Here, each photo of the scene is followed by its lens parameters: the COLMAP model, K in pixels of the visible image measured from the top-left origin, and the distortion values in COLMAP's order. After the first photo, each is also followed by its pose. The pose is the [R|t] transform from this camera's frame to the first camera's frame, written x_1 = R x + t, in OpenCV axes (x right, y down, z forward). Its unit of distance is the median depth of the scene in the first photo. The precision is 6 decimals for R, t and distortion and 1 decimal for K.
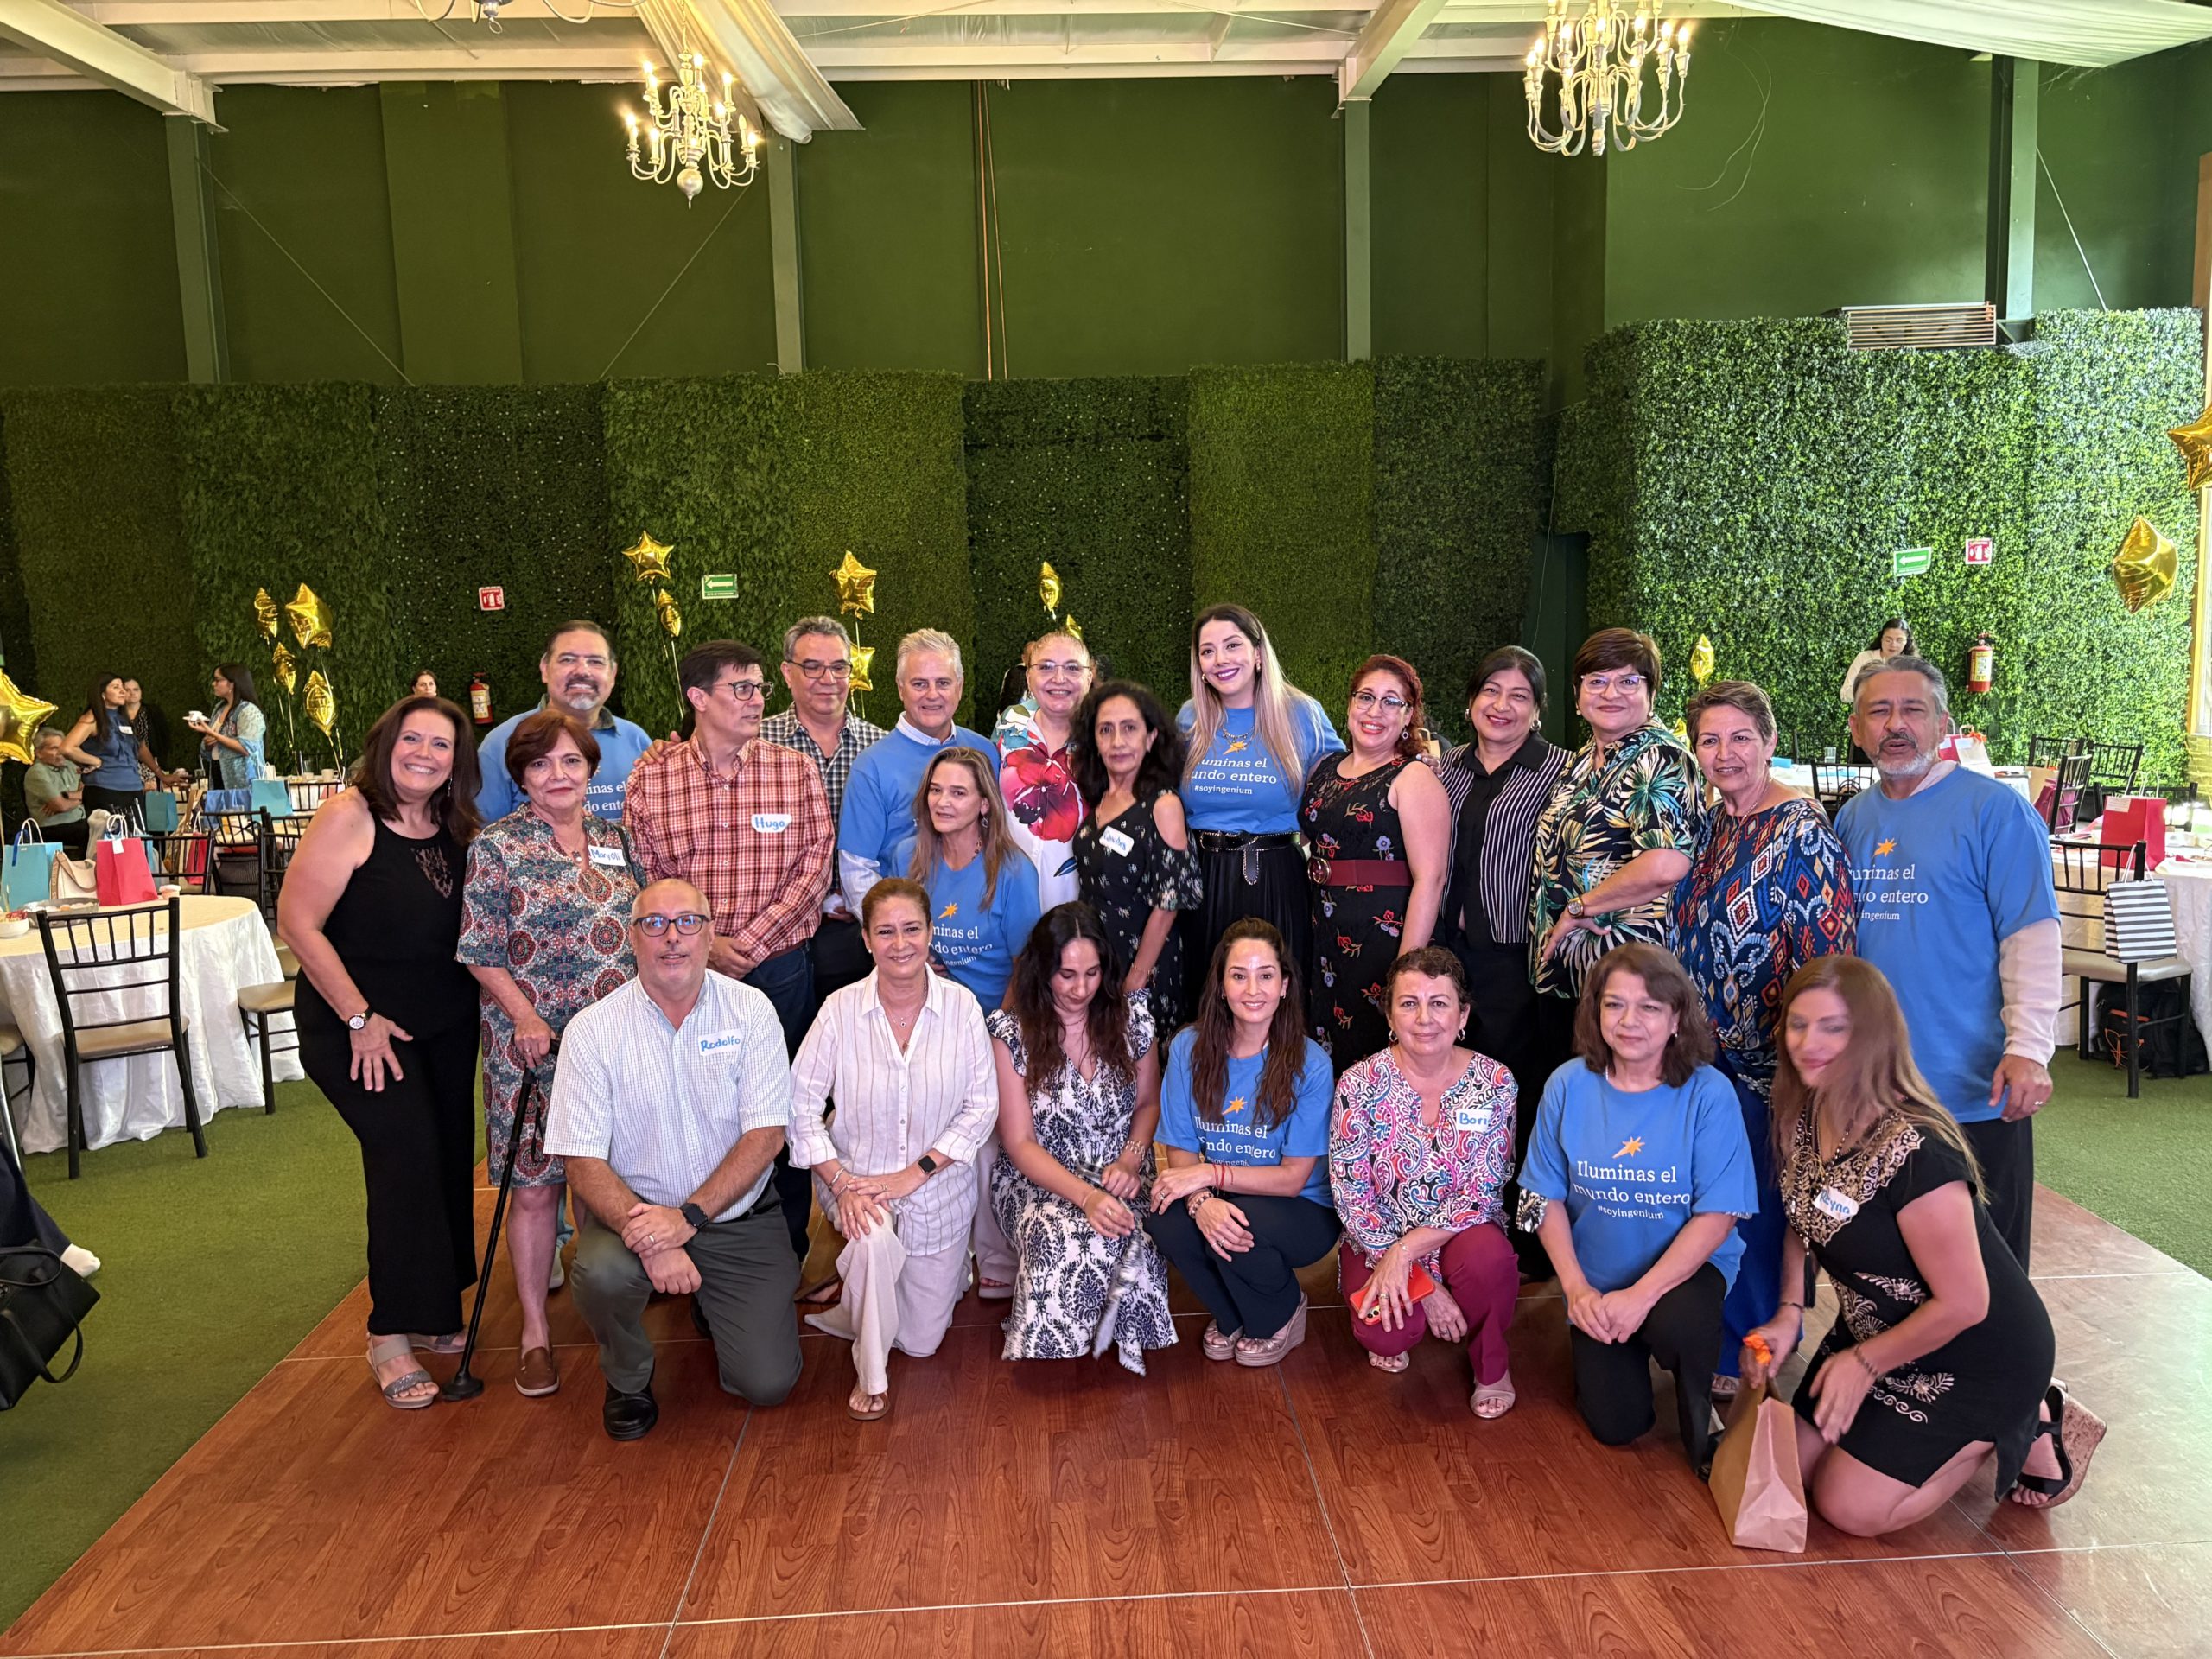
lens RADIAL K [[1668.6, 0, 1107.5], [0, 1668.6, 837.3], [0, 0, 1]] dist [0.053430, -0.059969]
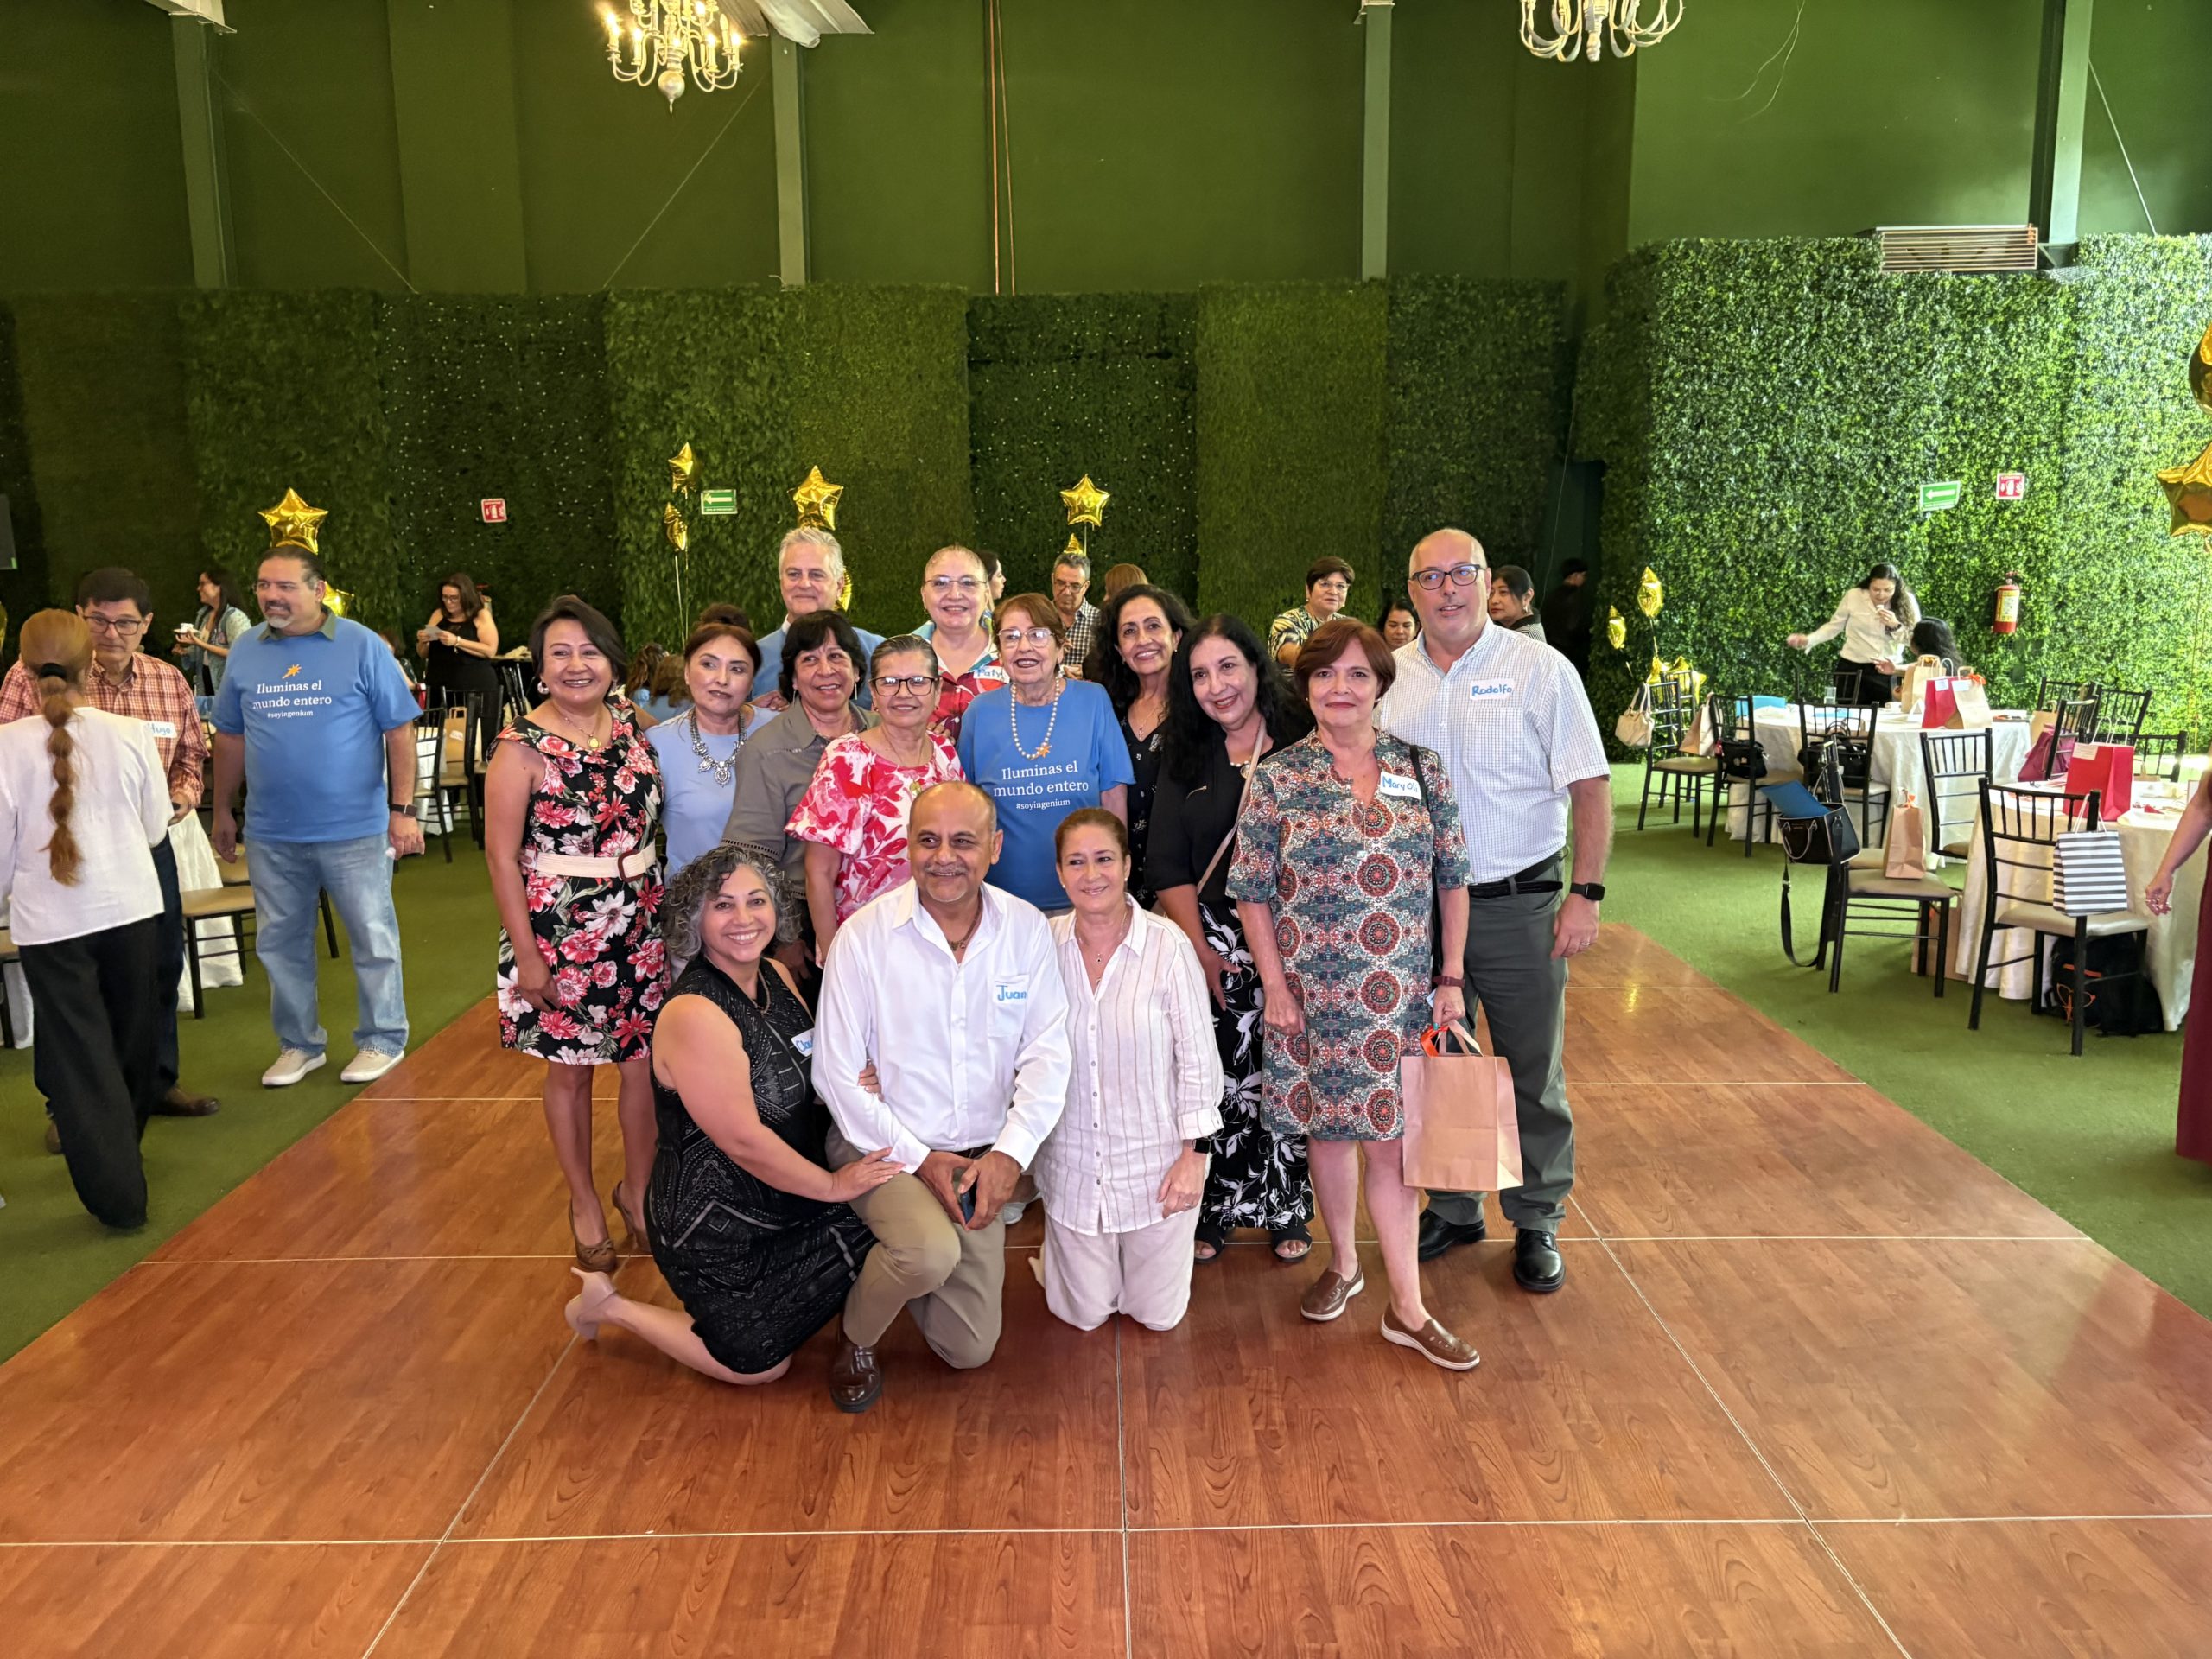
lens RADIAL K [[1668.6, 0, 1107.5], [0, 1668.6, 837.3], [0, 0, 1]] dist [0.053430, -0.059969]
pose [[0.999024, 0.023811, -0.037202, 0.042494], [-0.022157, 0.998774, 0.044268, -0.000572], [0.038211, -0.043400, 0.998327, 0.009483]]
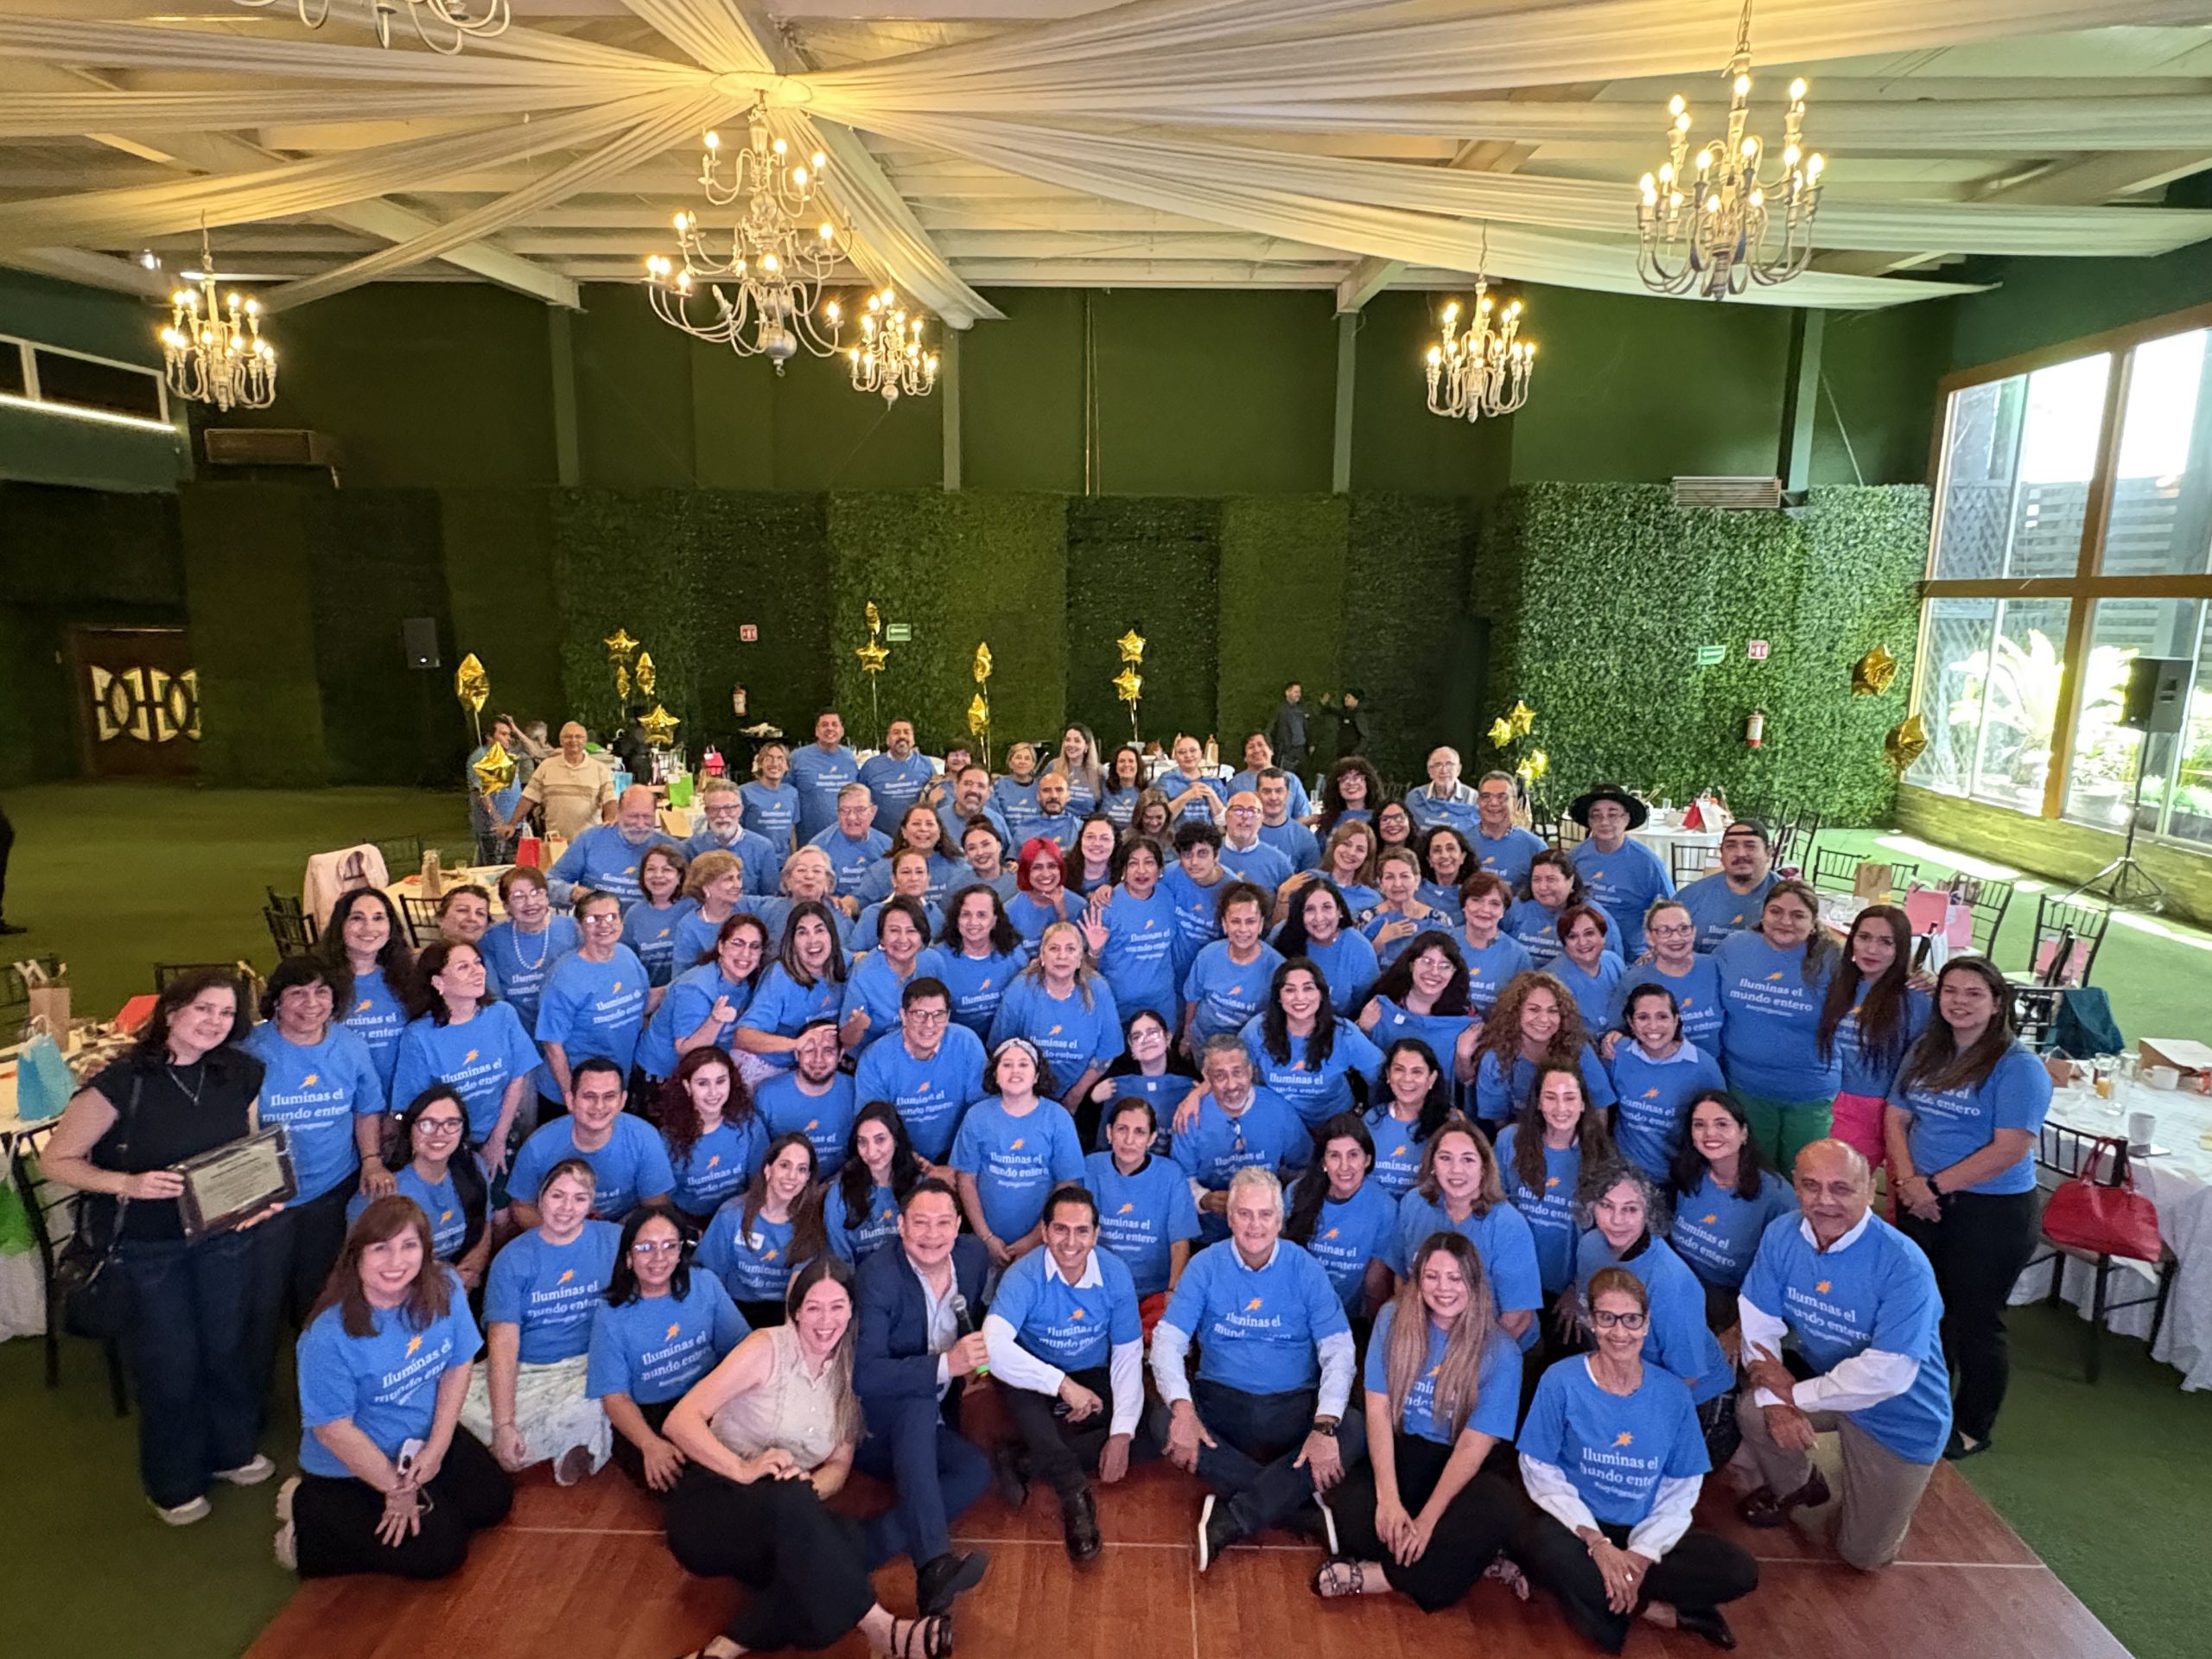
lens RADIAL K [[1298.6, 0, 1112.4], [0, 1298.6, 814.6], [0, 0, 1]] dist [-0.004586, 0.000184]
pose [[0.997167, 0.049217, -0.056878, 0.032982], [-0.045702, 0.997058, 0.061528, -0.071870], [0.059739, -0.058755, 0.996483, -0.154969]]
